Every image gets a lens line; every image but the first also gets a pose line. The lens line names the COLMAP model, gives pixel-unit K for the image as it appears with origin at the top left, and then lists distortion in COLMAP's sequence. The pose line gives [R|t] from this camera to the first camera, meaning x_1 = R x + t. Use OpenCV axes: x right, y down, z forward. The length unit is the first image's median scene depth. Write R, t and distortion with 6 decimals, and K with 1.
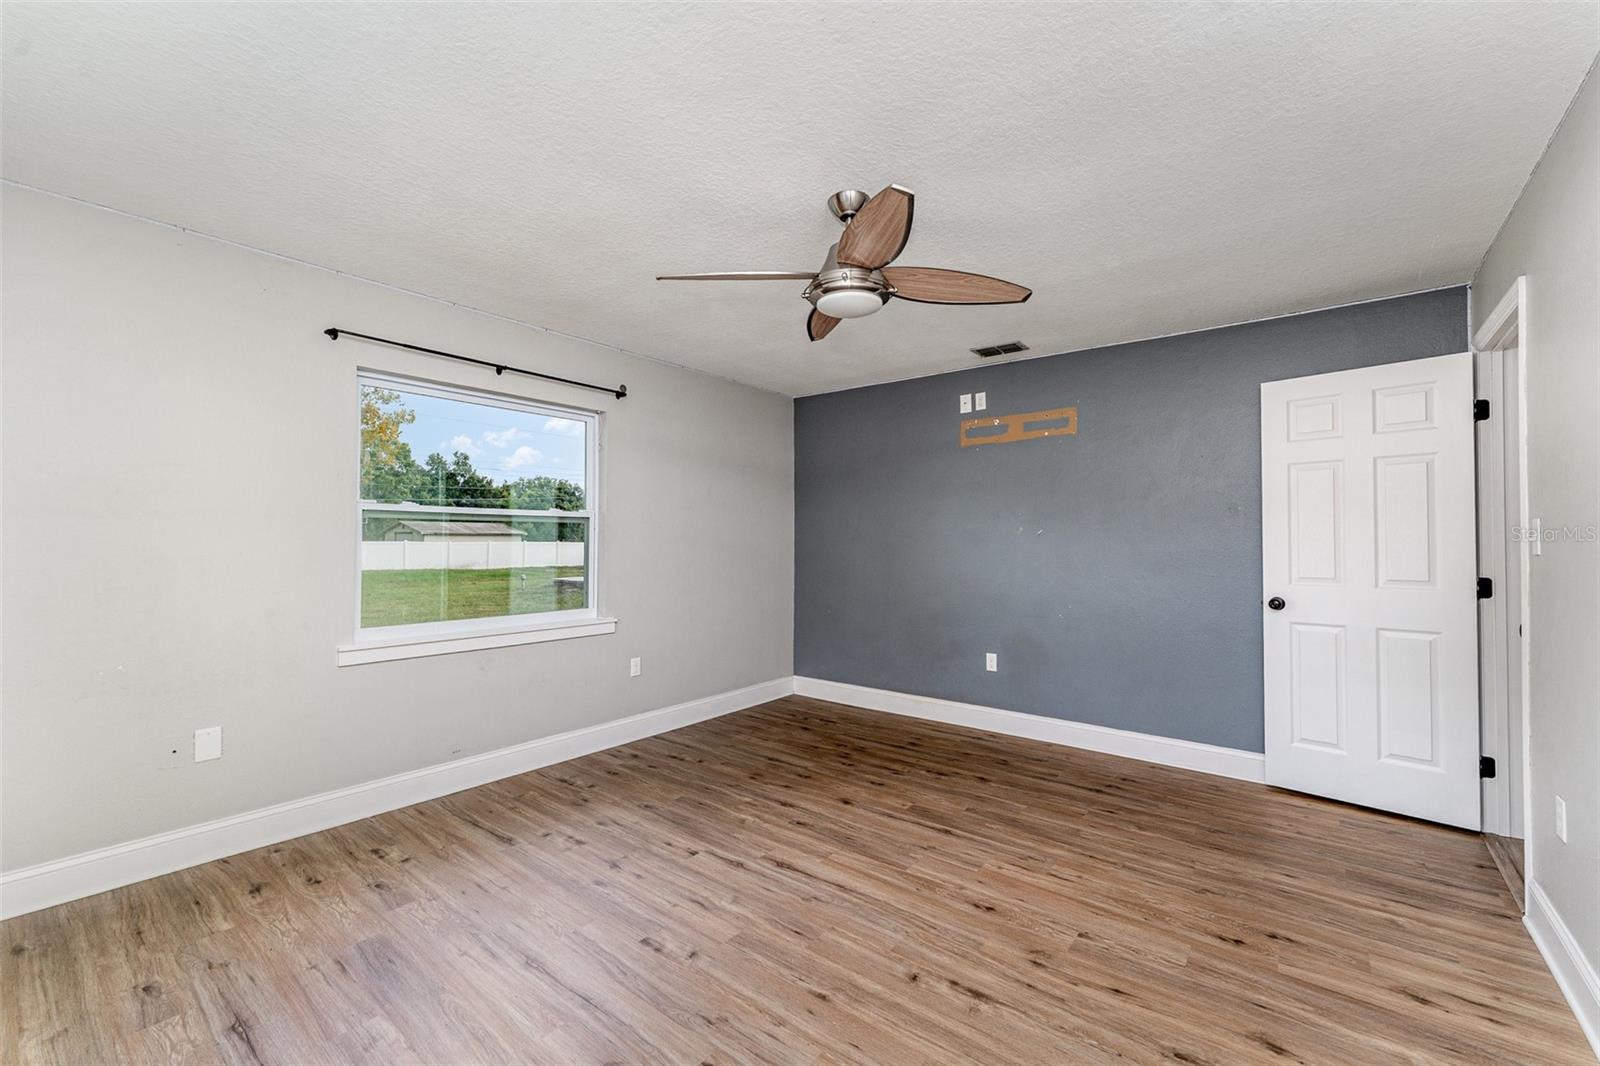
lens RADIAL K [[647.7, 0, 790.9], [0, 647.7, 533.6], [0, 0, 1]] dist [0.000775, -0.000581]
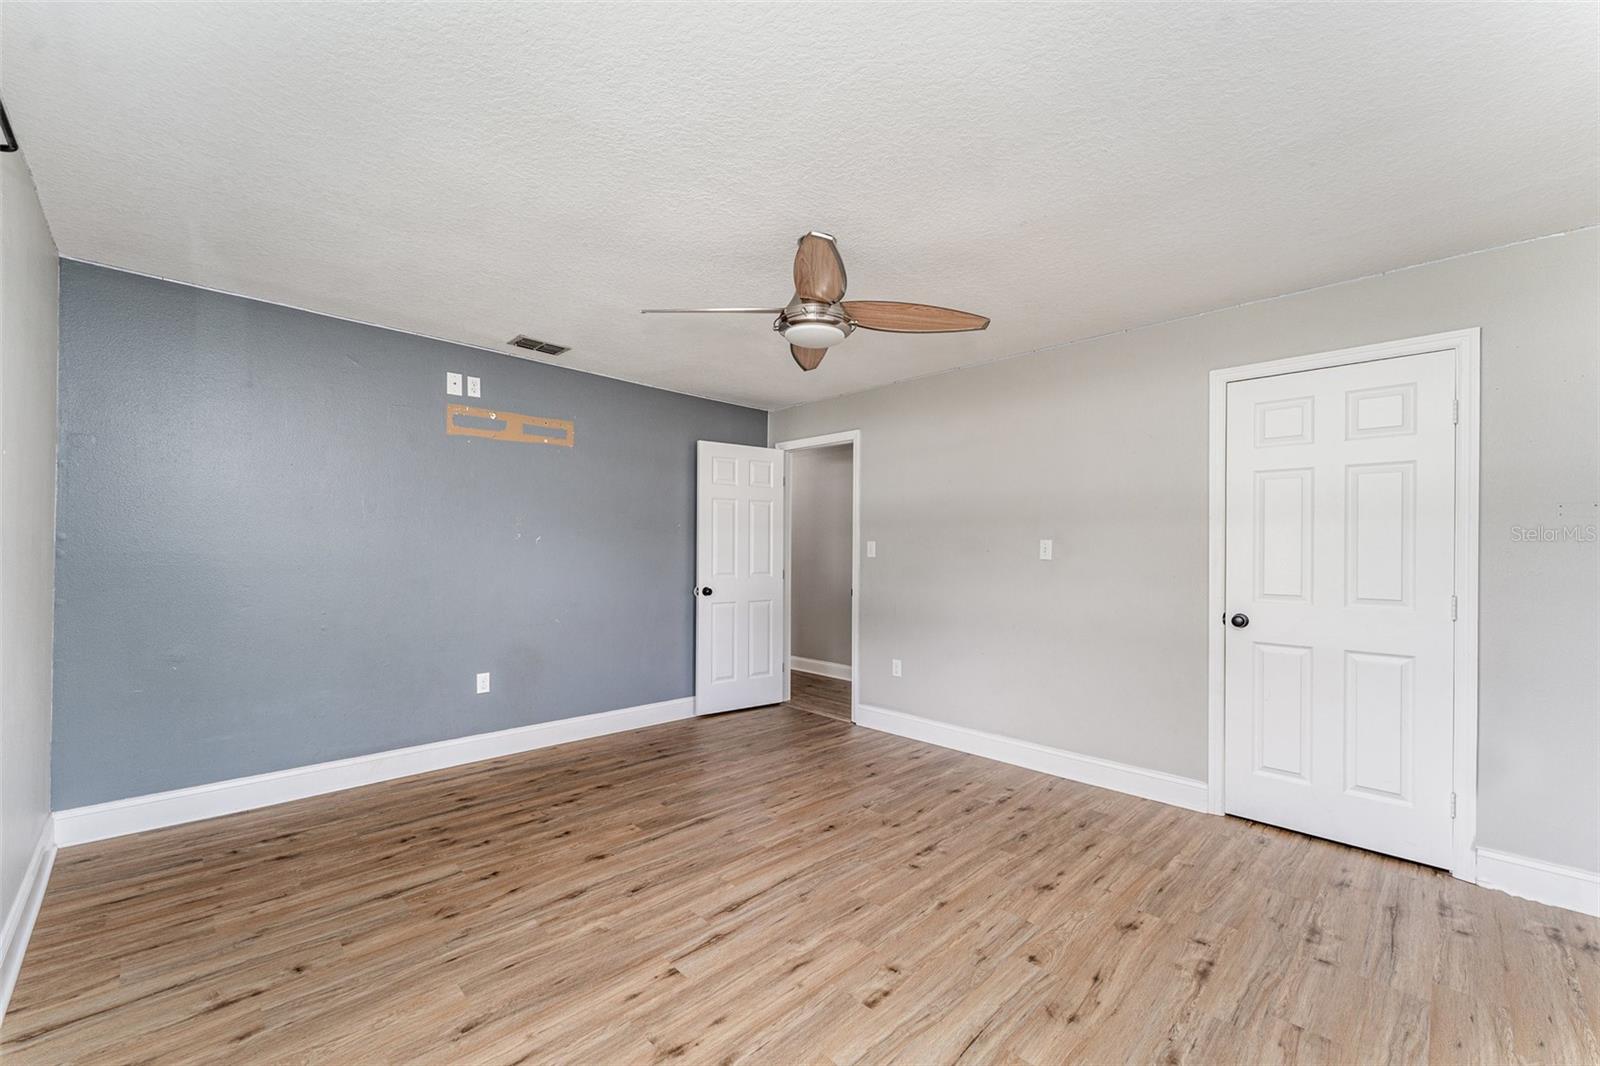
lens RADIAL K [[647.7, 0, 789.1], [0, 647.7, 544.5], [0, 0, 1]] dist [0.000775, -0.000581]
pose [[0.127040, 0.007161, 0.991872, -0.659392], [-0.021890, 0.999751, -0.004414, 0.002669], [-0.991656, -0.021151, 0.127165, 0.592065]]
